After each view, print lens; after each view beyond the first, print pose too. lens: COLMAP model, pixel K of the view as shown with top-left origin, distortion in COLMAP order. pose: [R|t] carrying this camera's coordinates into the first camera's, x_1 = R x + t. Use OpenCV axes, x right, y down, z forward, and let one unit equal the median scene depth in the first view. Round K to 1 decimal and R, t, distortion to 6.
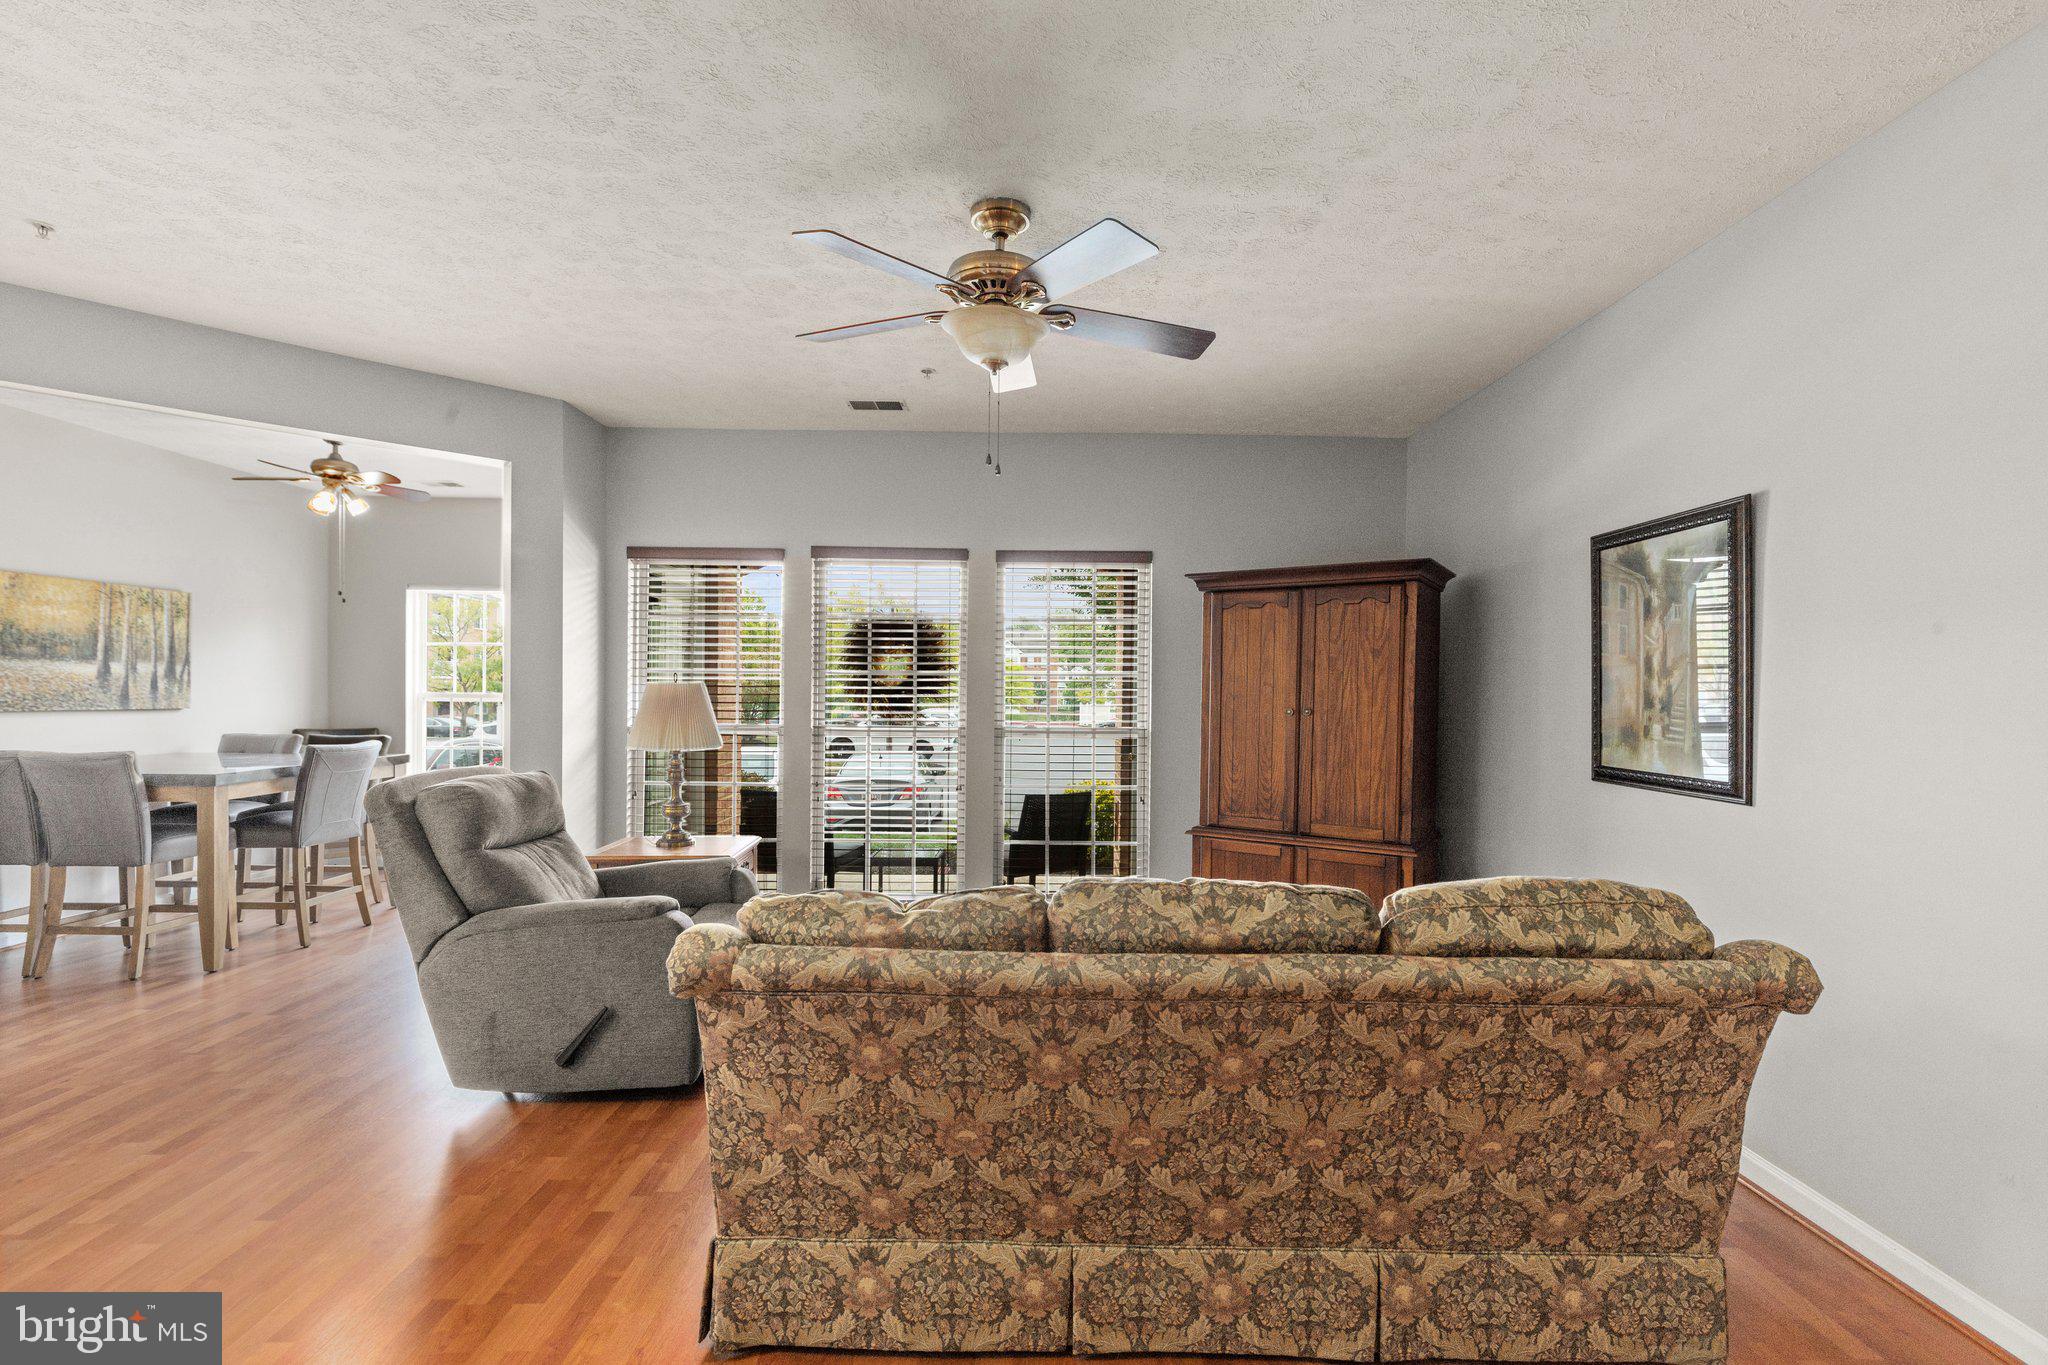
lens RADIAL K [[927.4, 0, 1019.1], [0, 927.4, 703.1], [0, 0, 1]] dist [0.005043, -0.000018]
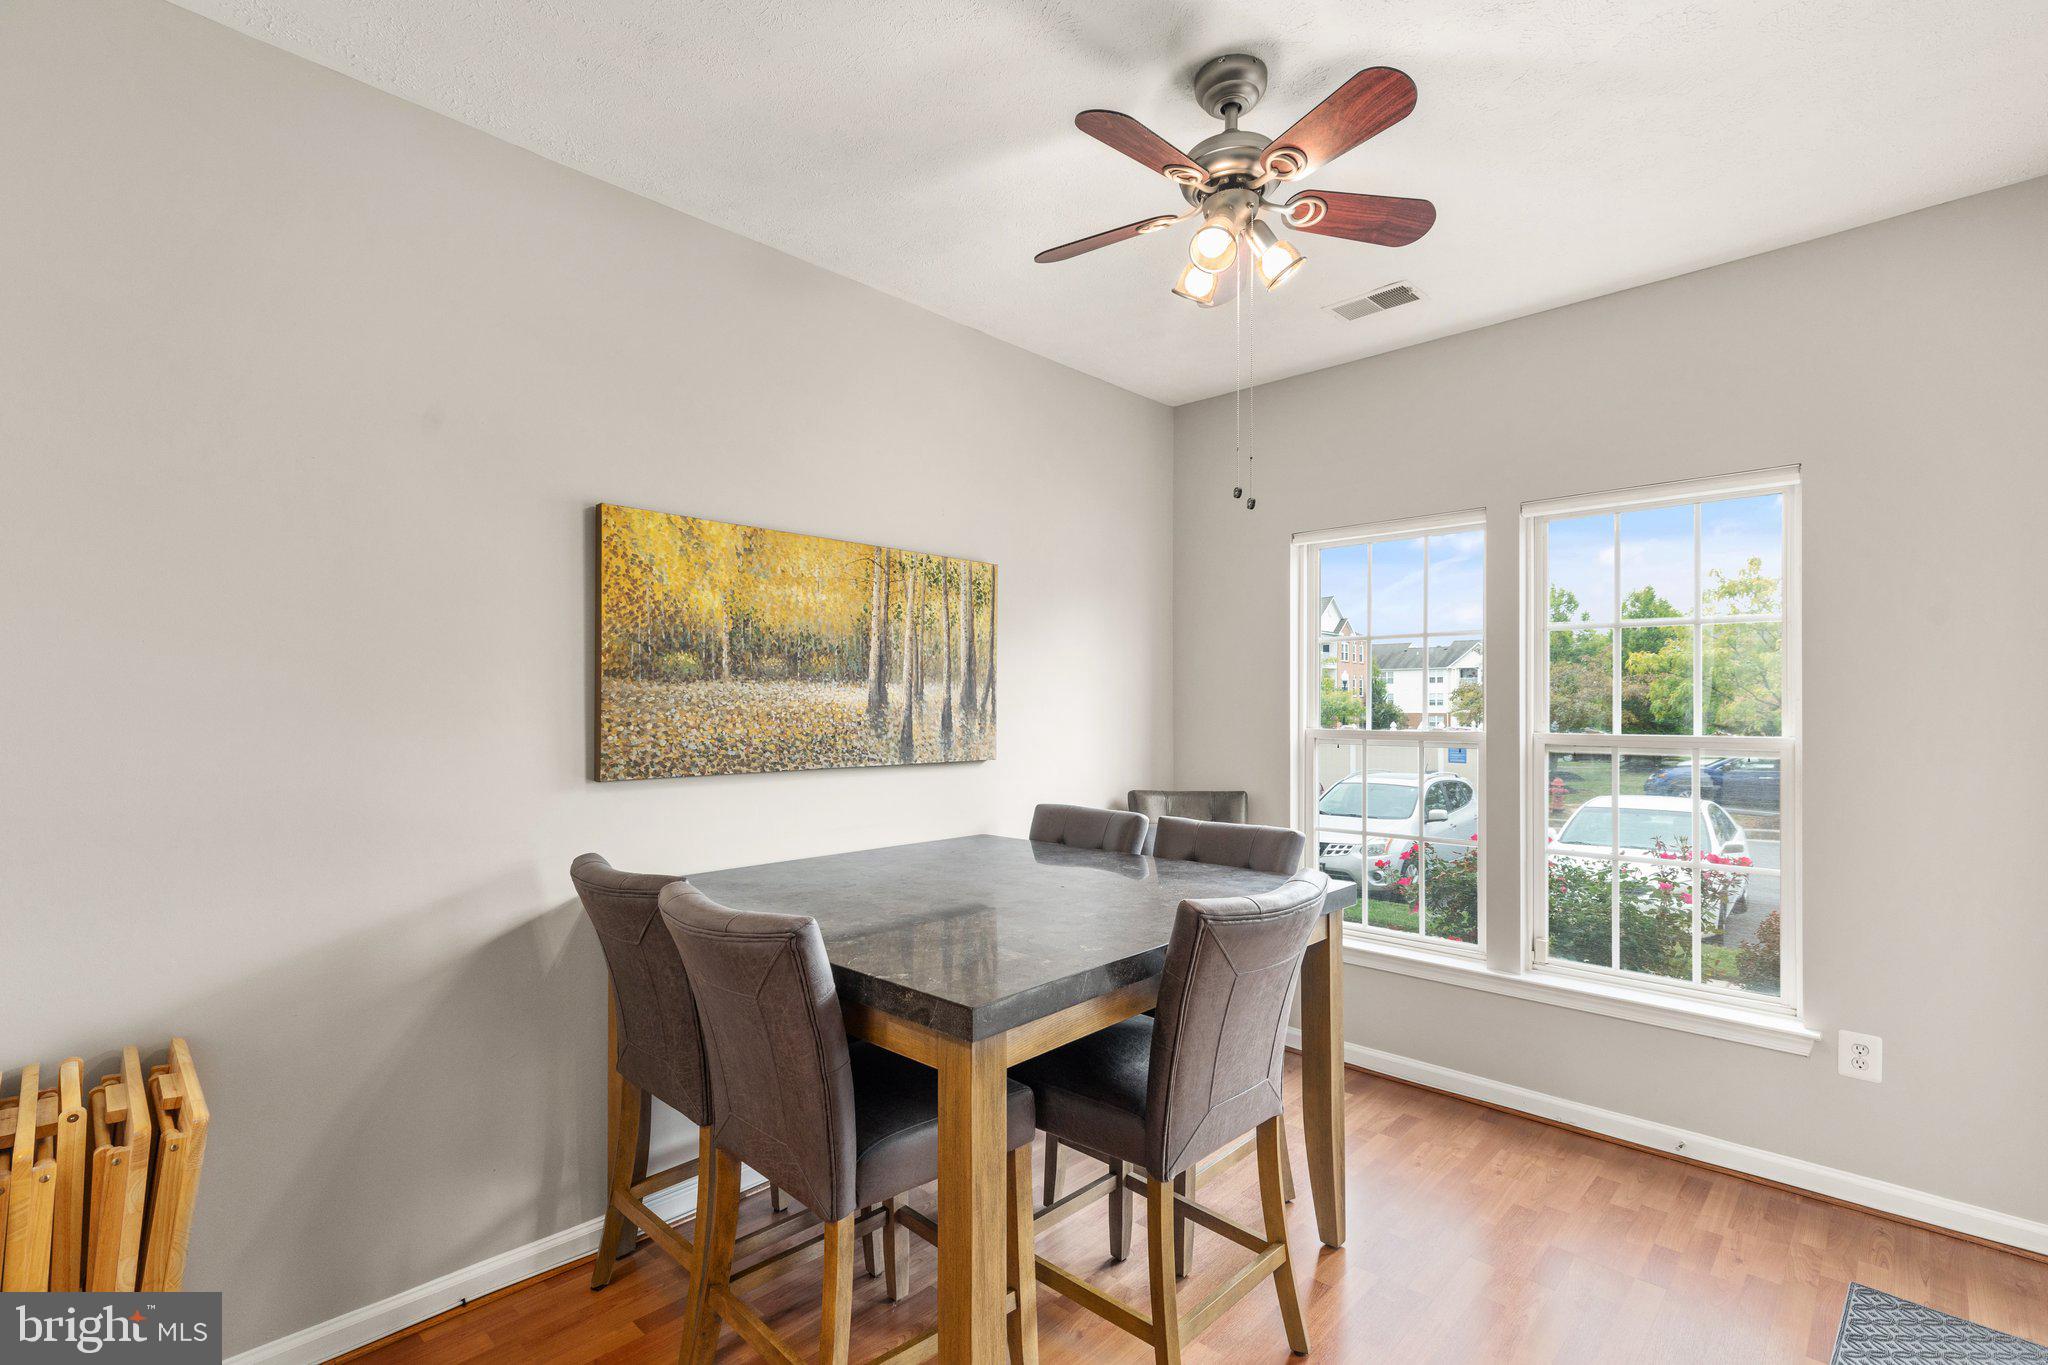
lens RADIAL K [[928.3, 0, 1022.4], [0, 928.3, 709.2], [0, 0, 1]] dist [0.001043, 0.000027]
pose [[0.725813, -0.006253, -0.687864, -0.552960], [-0.002966, 0.999921, -0.012219, -0.022517], [0.687886, 0.010908, 0.725737, 0.684084]]
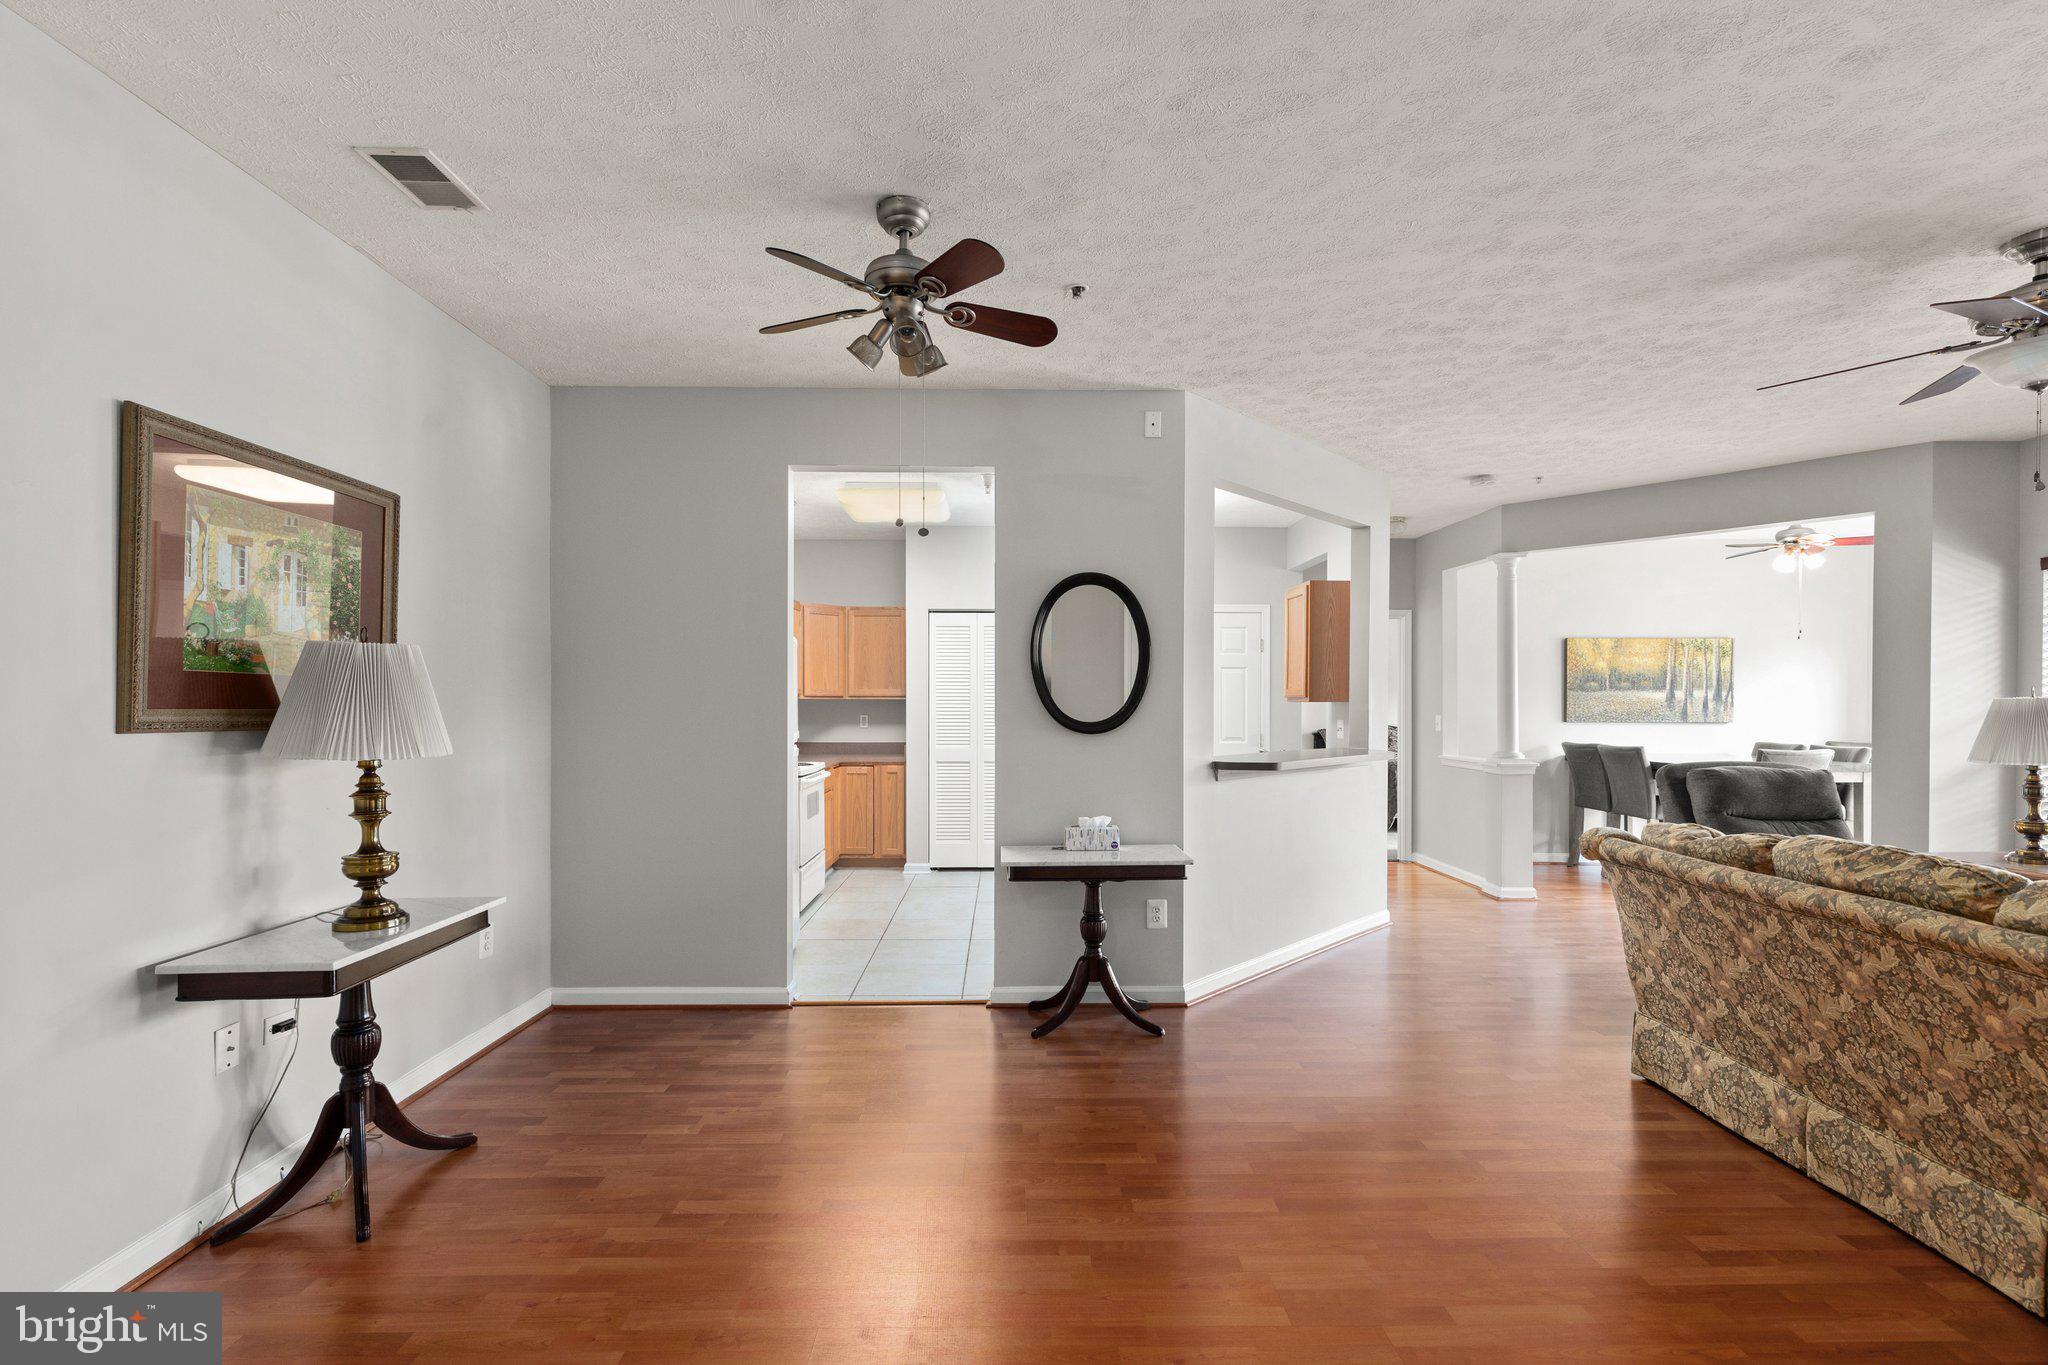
lens RADIAL K [[928.3, 0, 1022.4], [0, 928.3, 709.2], [0, 0, 1]] dist [0.001043, 0.000027]
pose [[0.013098, -0.005233, -0.999901, 0.546901], [-0.013646, 0.999892, -0.005411, 0.009314], [0.999821, 0.013716, 0.013025, -0.077674]]
